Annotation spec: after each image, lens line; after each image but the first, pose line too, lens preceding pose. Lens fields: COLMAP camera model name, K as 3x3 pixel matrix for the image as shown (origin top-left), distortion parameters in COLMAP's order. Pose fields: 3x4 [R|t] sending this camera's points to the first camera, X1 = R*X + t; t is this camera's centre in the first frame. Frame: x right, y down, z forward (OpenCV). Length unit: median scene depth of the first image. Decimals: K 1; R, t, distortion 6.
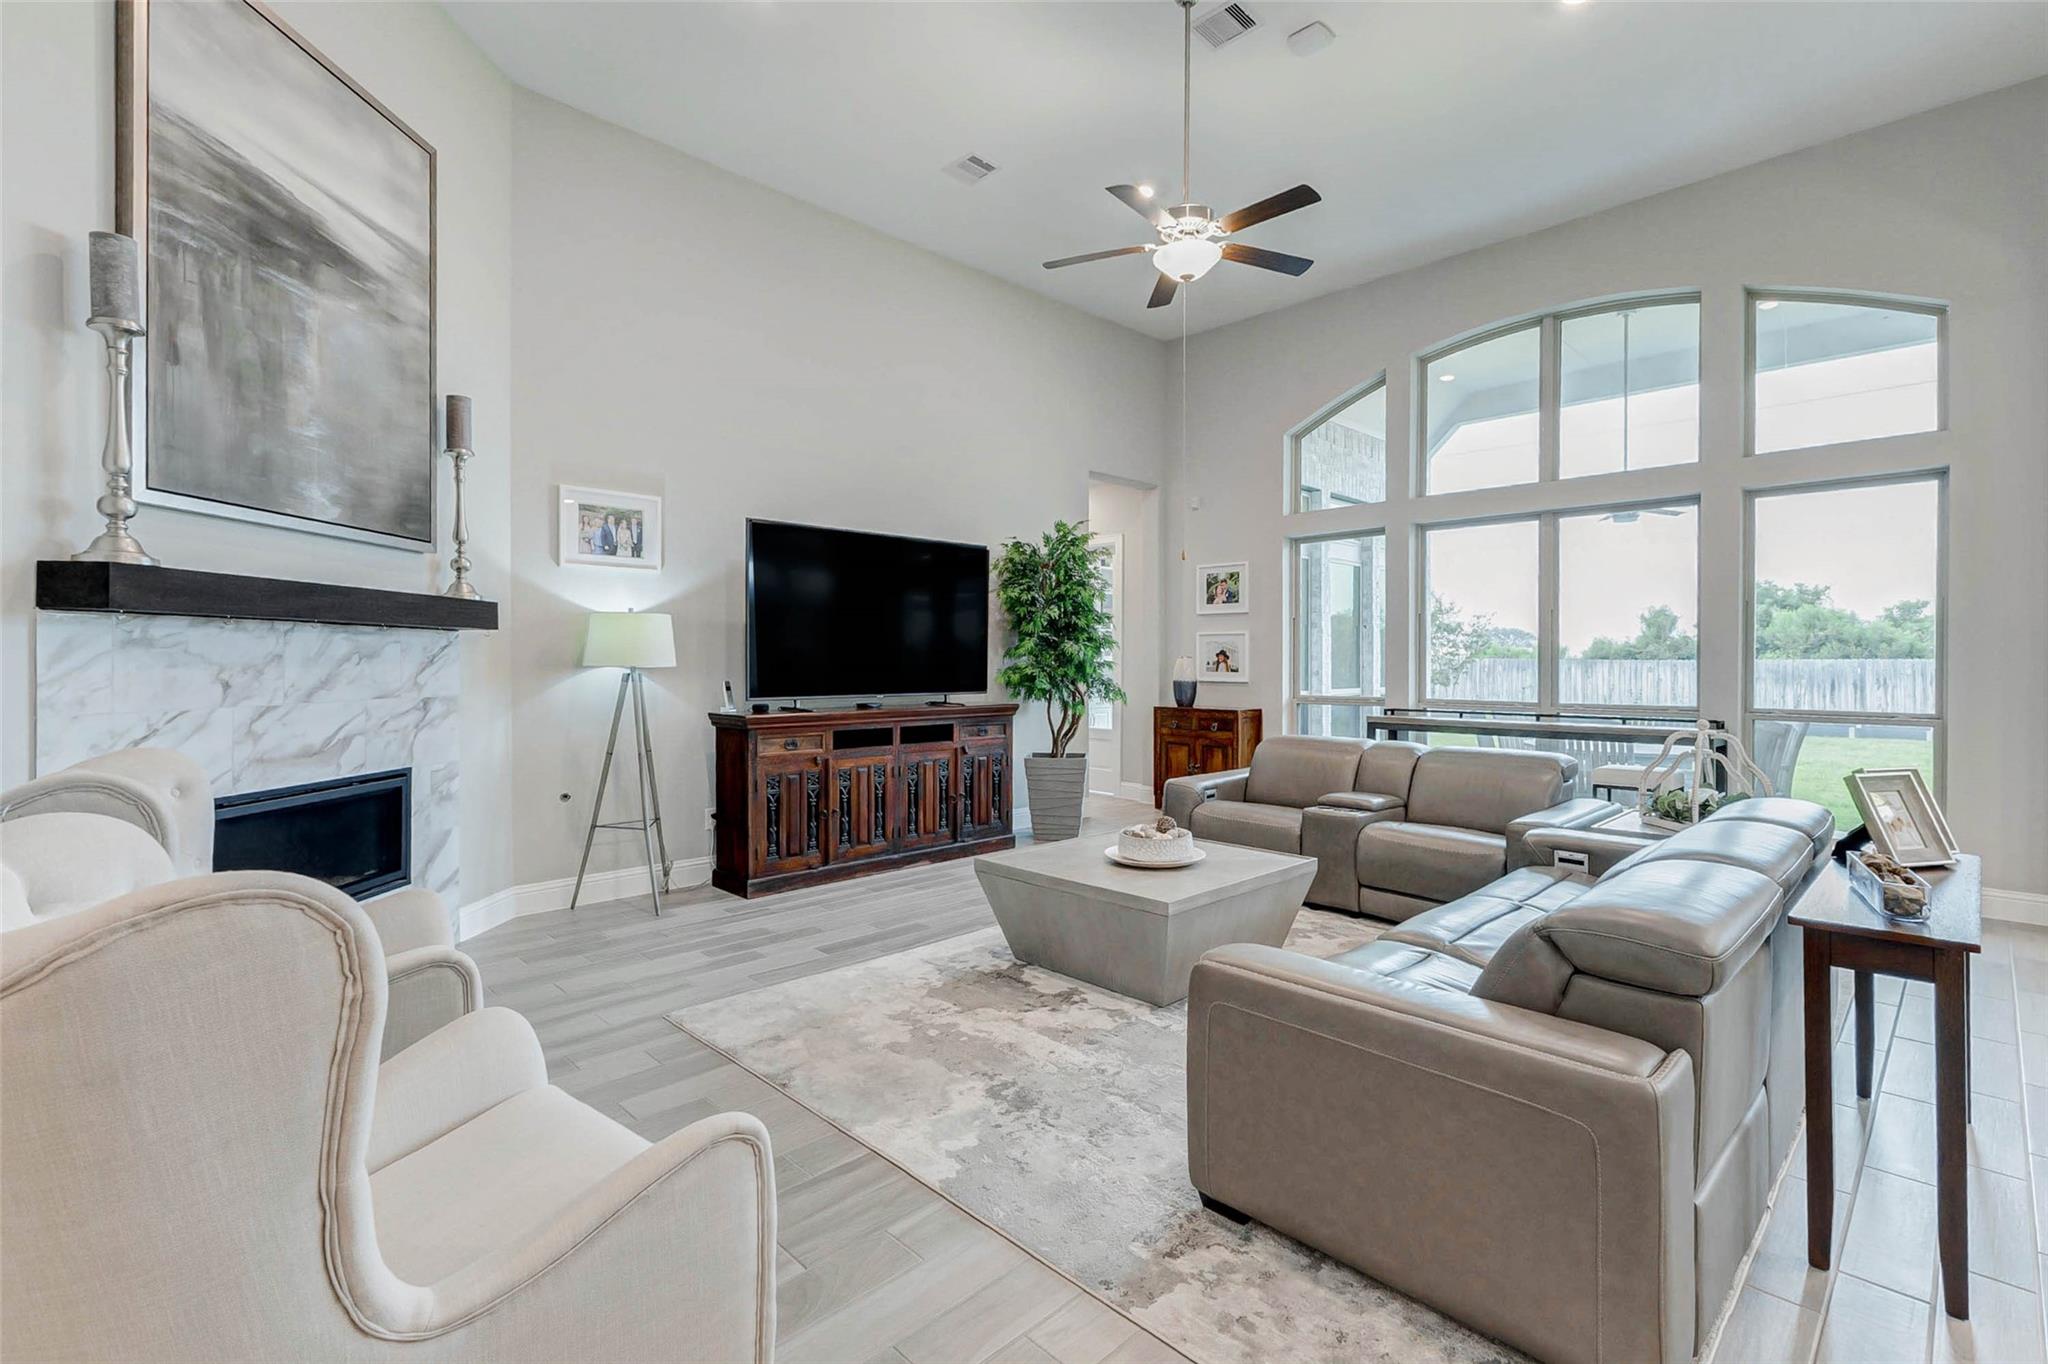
lens RADIAL K [[932.1, 0, 948.1], [0, 932.1, 662.3], [0, 0, 1]] dist [0.008694, -0.001377]
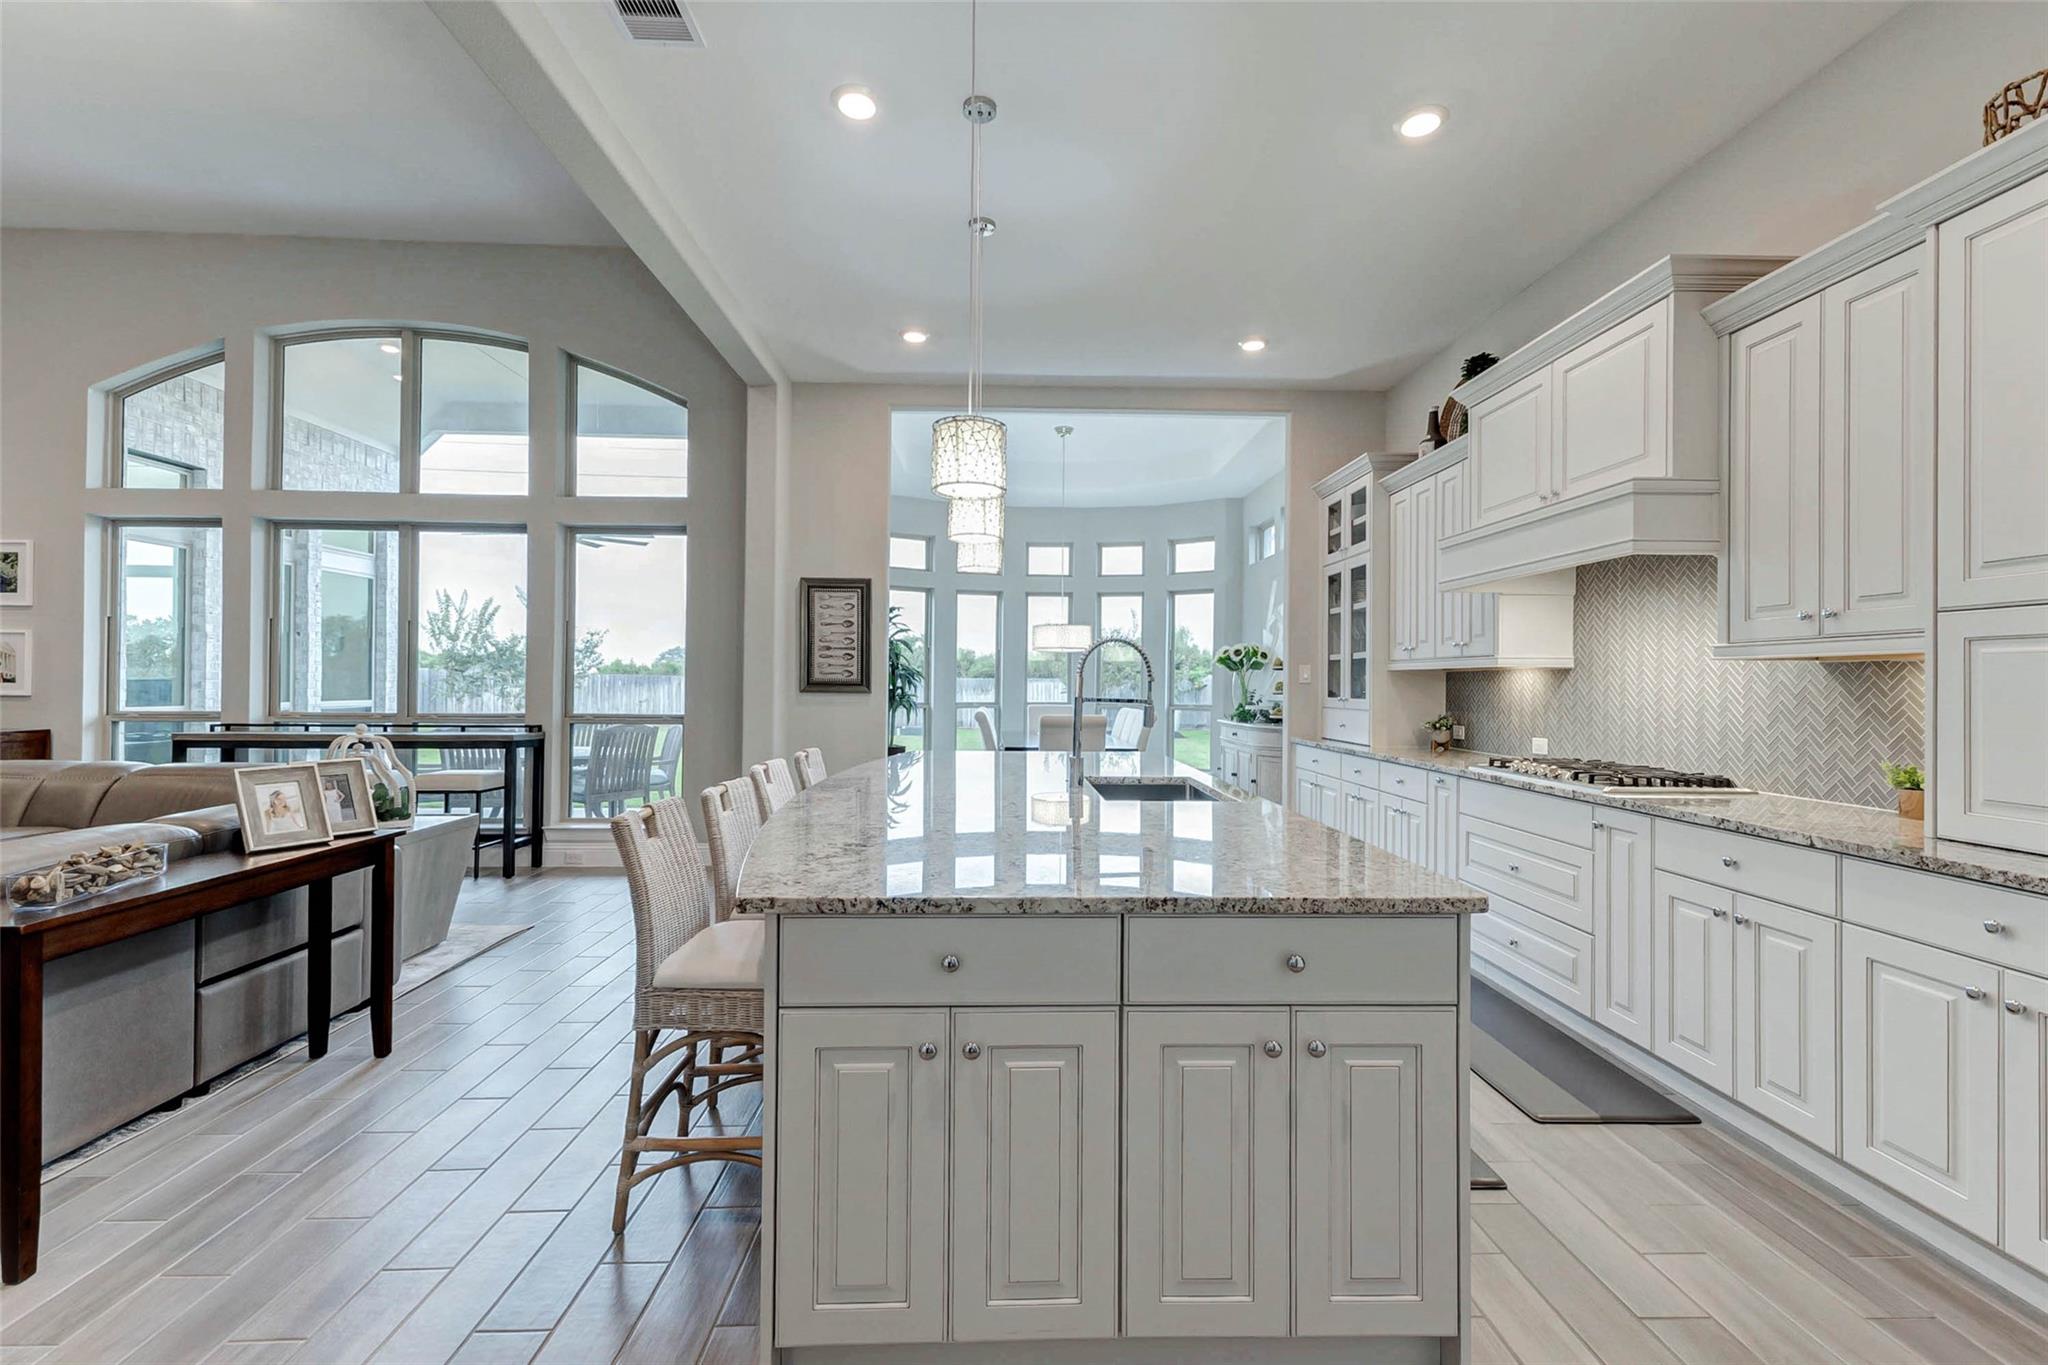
lens RADIAL K [[932.1, 0, 1038.0], [0, 932.1, 678.9], [0, 0, 1]] dist [0.008694, -0.001377]
pose [[0.627130, 0.007443, 0.778879, 0.442932], [-0.006935, 0.999968, -0.003972, 0.008448], [-0.778884, -0.002910, 0.627162, -0.253458]]
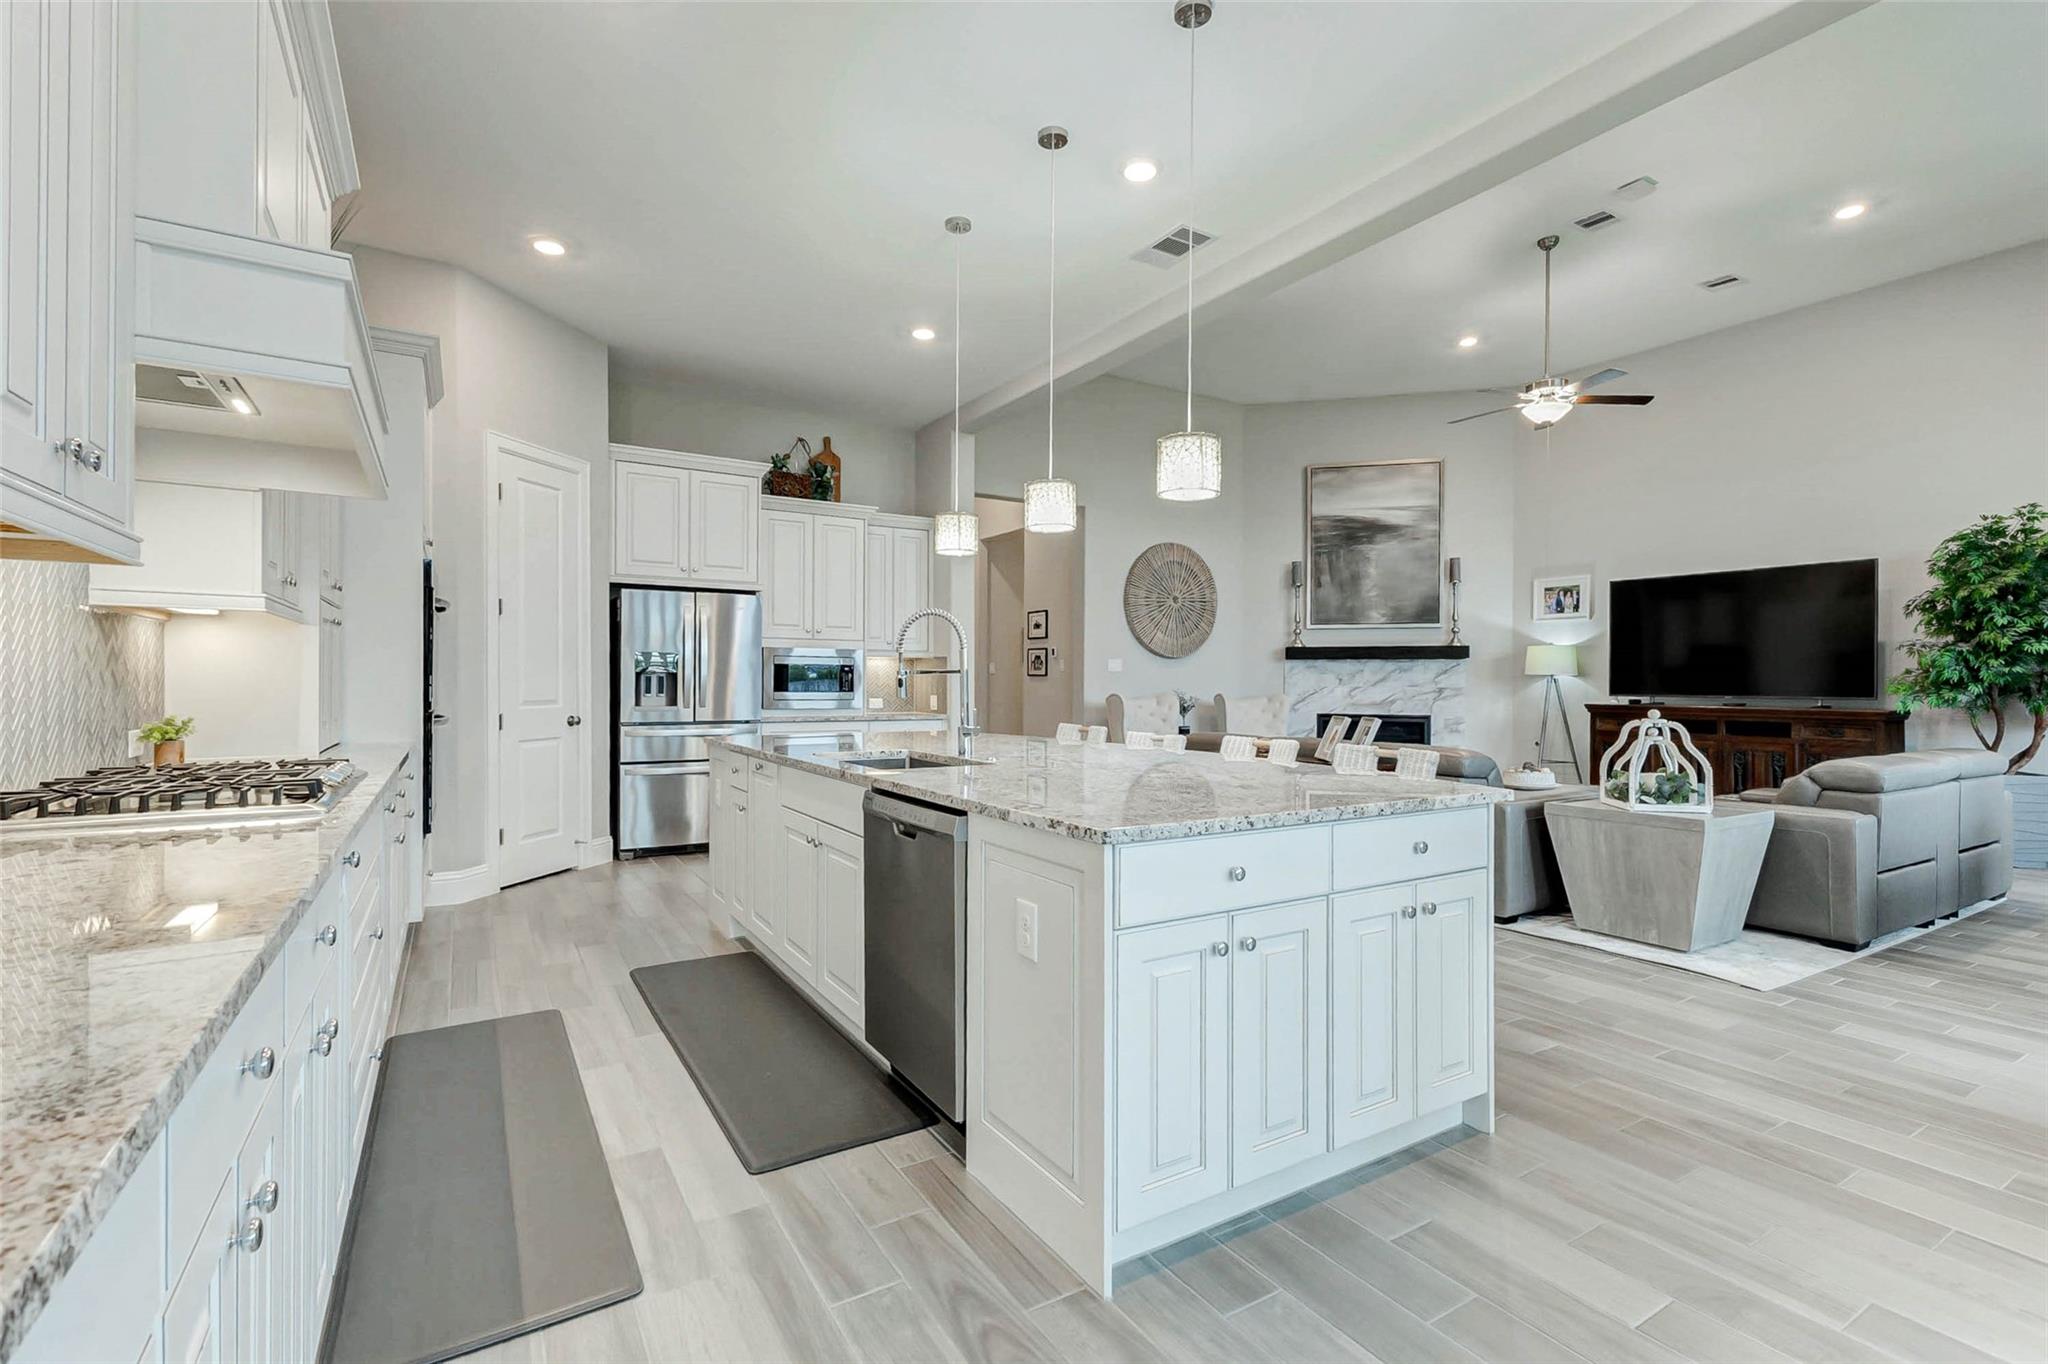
lens RADIAL K [[932.1, 0, 1032.0], [0, 932.1, 685.1], [0, 0, 1]] dist [0.008694, -0.001377]
pose [[-0.158771, 0.000446, -0.987315, 1.987706], [-0.006775, 0.999976, 0.001541, 0.035787], [0.987292, 0.006934, -0.158764, 0.346313]]
